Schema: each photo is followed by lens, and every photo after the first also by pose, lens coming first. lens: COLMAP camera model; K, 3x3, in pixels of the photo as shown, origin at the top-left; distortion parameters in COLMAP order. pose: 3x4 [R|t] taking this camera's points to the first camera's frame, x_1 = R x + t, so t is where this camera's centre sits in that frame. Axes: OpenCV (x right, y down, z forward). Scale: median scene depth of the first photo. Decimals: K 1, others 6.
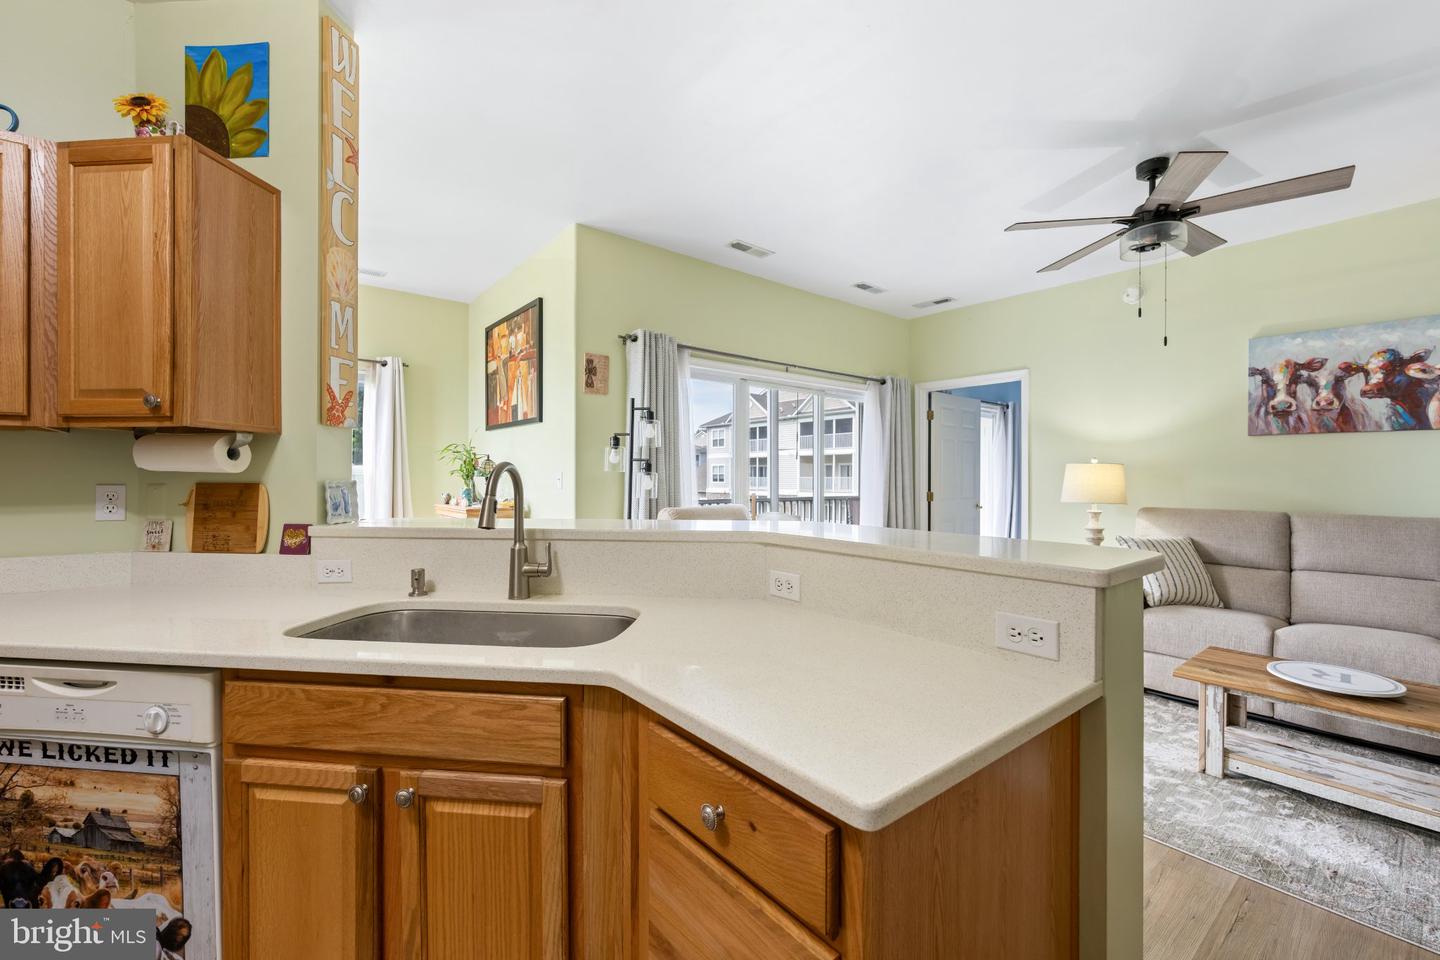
lens RADIAL K [[599.2, 0, 722.3], [0, 599.2, 476.8], [0, 0, 1]] dist [-0.001536, 0.000280]
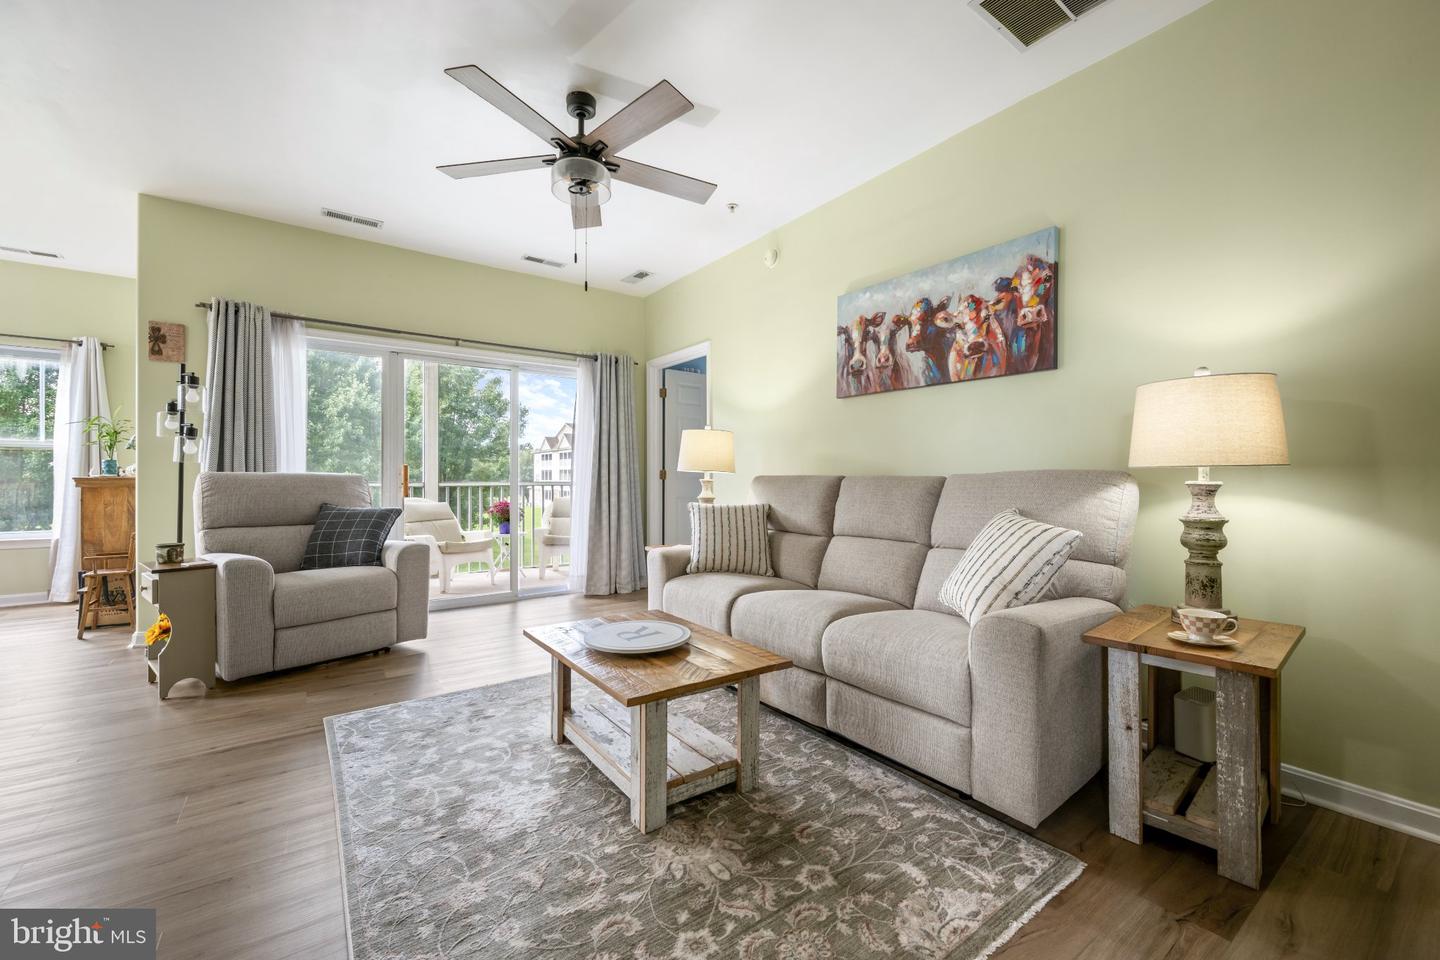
lens RADIAL K [[576.5, 0, 728.4], [0, 576.5, 479.0], [0, 0, 1]] dist [0.001110, 0.000310]
pose [[0.998383, -0.001658, -0.056820, 1.023787], [0.001708, 0.999998, 0.000829, 0.078951], [0.056818, -0.000924, 0.998384, 0.103009]]
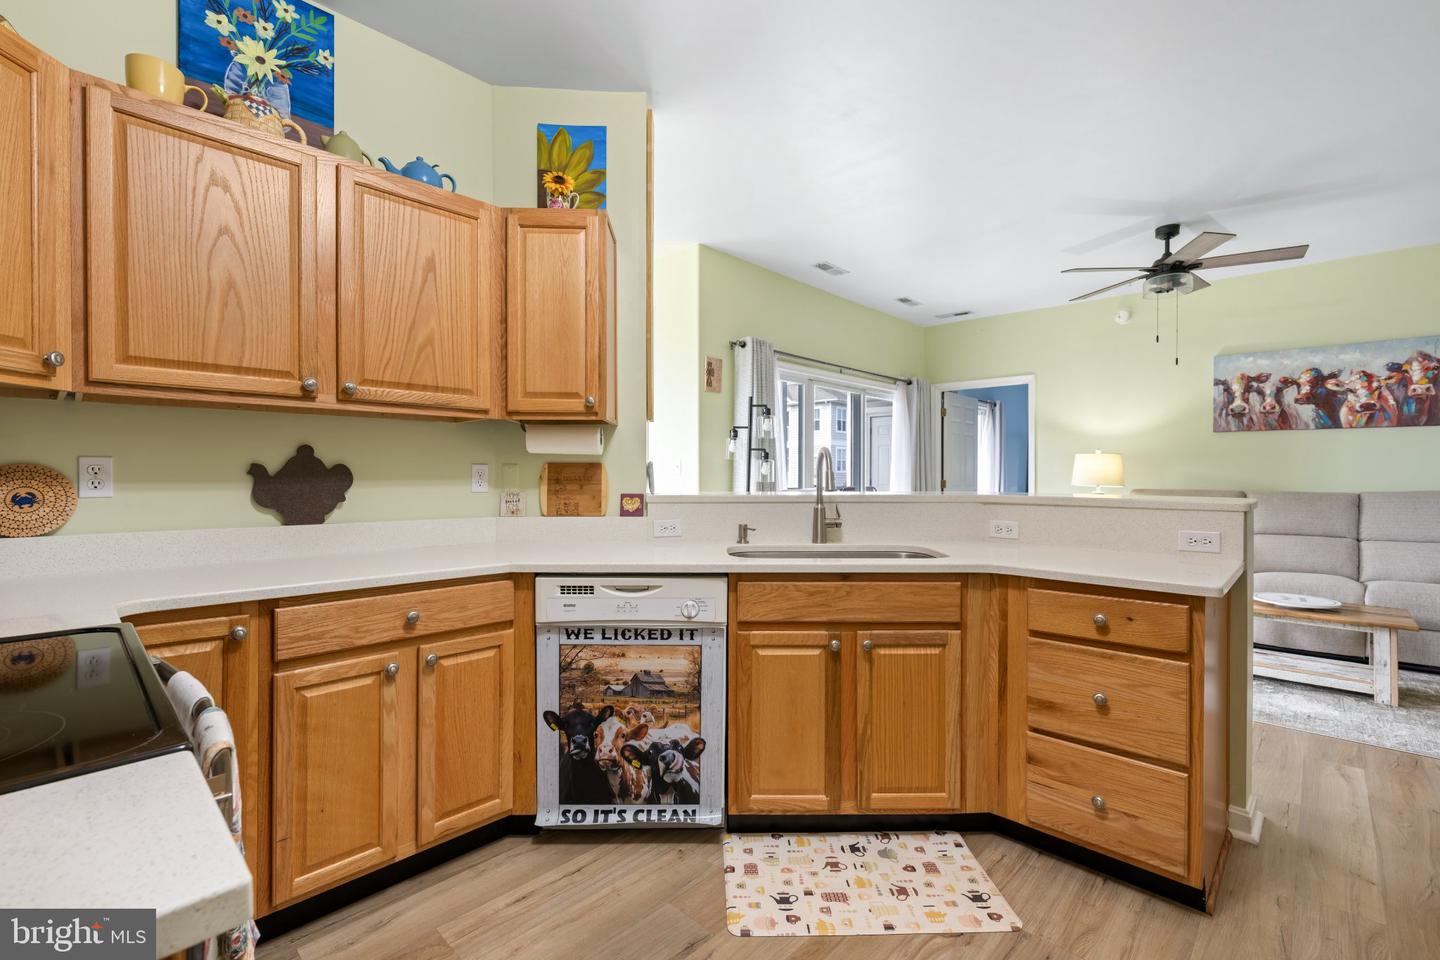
lens RADIAL K [[638.5, 0, 719.5], [0, 638.5, 477.2], [0, 0, 1]] dist [-0.001718, -0.000104]
pose [[0.991060, -0.002936, 0.133387, -0.470163], [0.002090, 0.999977, 0.006480, 0.022352], [-0.133403, -0.006143, 0.991043, -0.283176]]
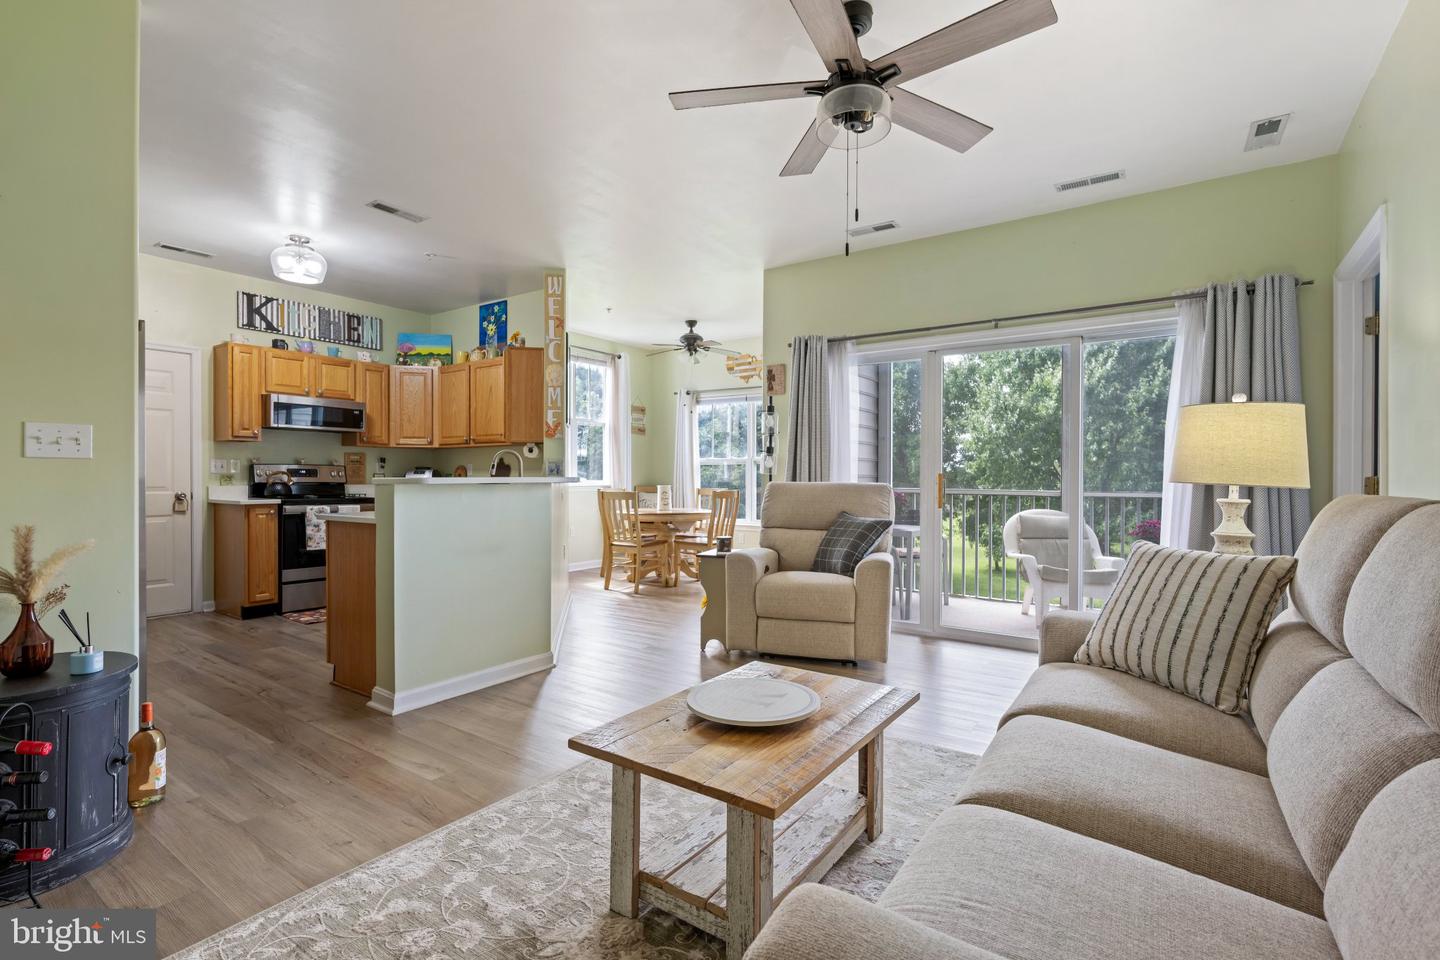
lens RADIAL K [[680.7, 0, 707.4], [0, 680.7, 479.3], [0, 0, 1]] dist [-0.003957, -0.000282]
pose [[0.254076, 0.000543, -0.967184, 1.521473], [-0.002947, 0.999996, -0.000212, 0.058342], [0.967180, 0.002905, 0.254077, 0.624663]]
